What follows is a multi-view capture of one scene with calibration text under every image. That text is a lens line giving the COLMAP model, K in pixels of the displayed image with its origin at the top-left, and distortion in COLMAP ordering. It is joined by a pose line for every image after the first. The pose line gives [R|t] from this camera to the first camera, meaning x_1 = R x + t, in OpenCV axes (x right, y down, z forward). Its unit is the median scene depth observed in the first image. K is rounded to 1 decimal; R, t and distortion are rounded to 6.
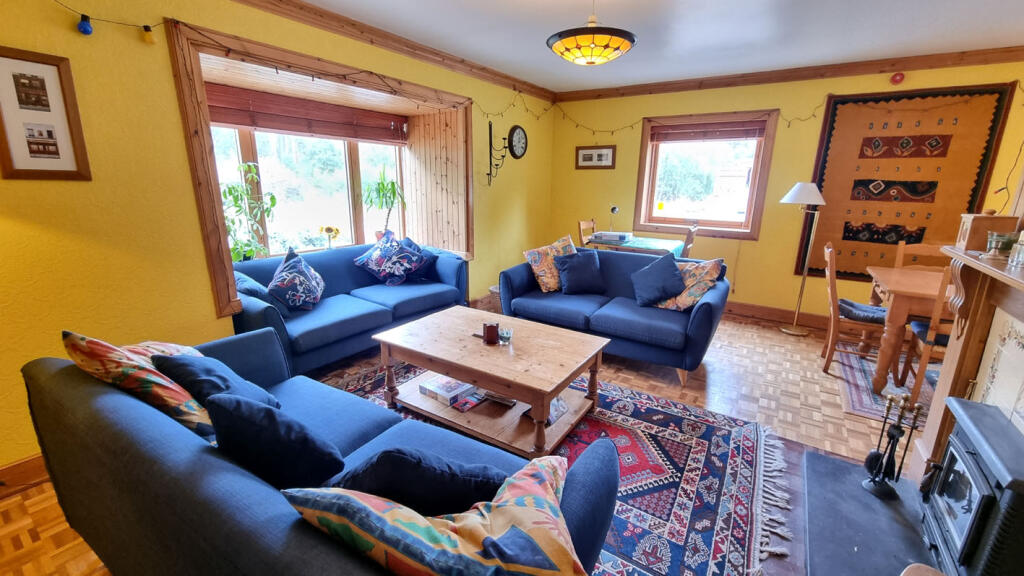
lens RADIAL K [[417.2, 0, 512.5], [0, 417.2, 287.9], [0, 0, 1]] dist [-0.001071, -0.000174]
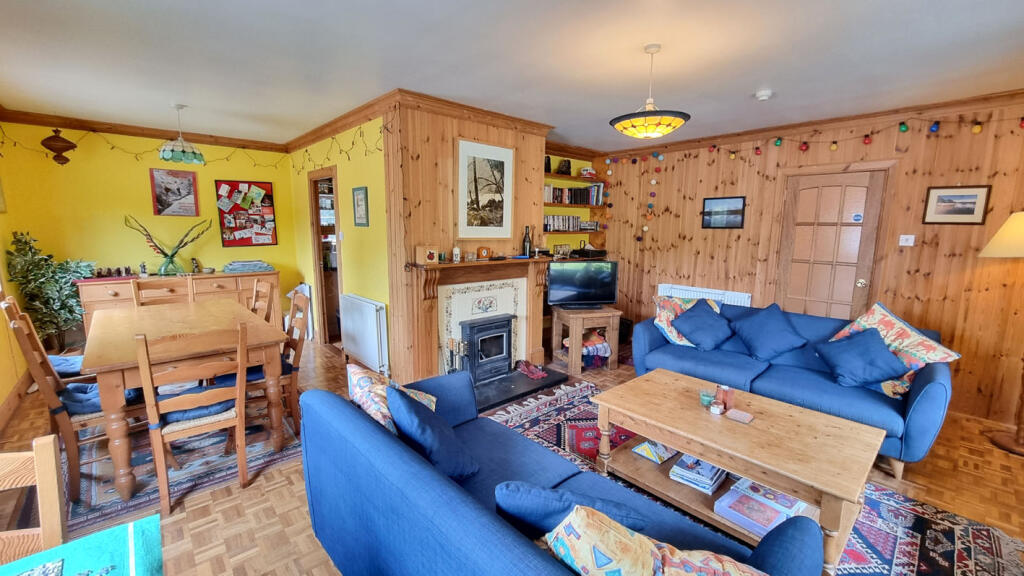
lens RADIAL K [[417.2, 0, 518.1], [0, 417.2, 288.8], [0, 0, 1]] dist [-0.001071, -0.000174]
pose [[-0.971204, -0.062063, 0.230023, 0.227114], [0.033621, 0.920111, 0.390212, -0.573271], [-0.235865, 0.386709, -0.891529, 2.128473]]
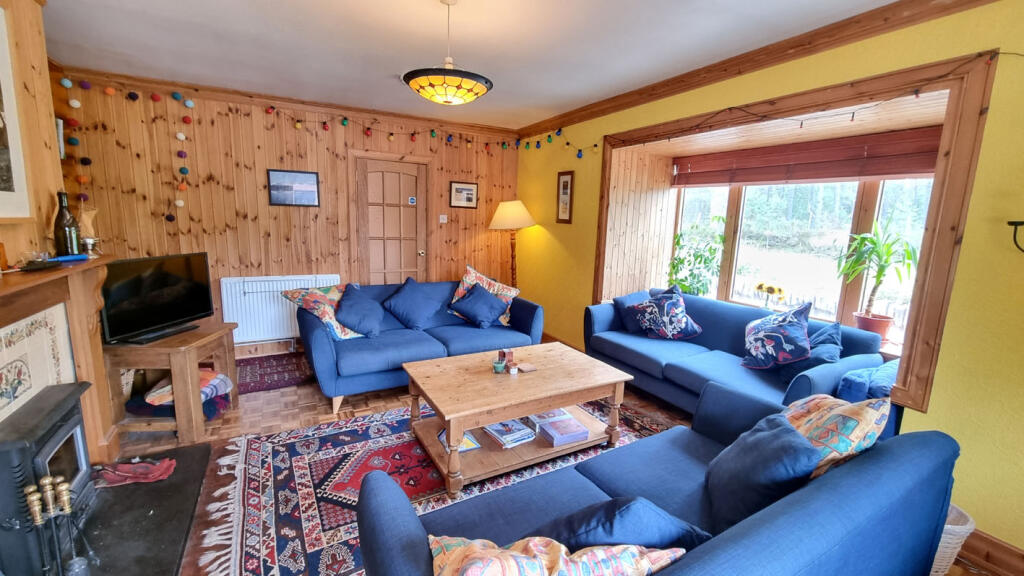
lens RADIAL K [[417.2, 0, 513.2], [0, 417.2, 286.1], [0, 0, 1]] dist [-0.001071, -0.000174]
pose [[-0.456054, 0.112999, -0.882749, 0.992383], [-0.263271, 0.930380, 0.255109, -0.395850], [0.850120, 0.348746, -0.394554, 1.578635]]
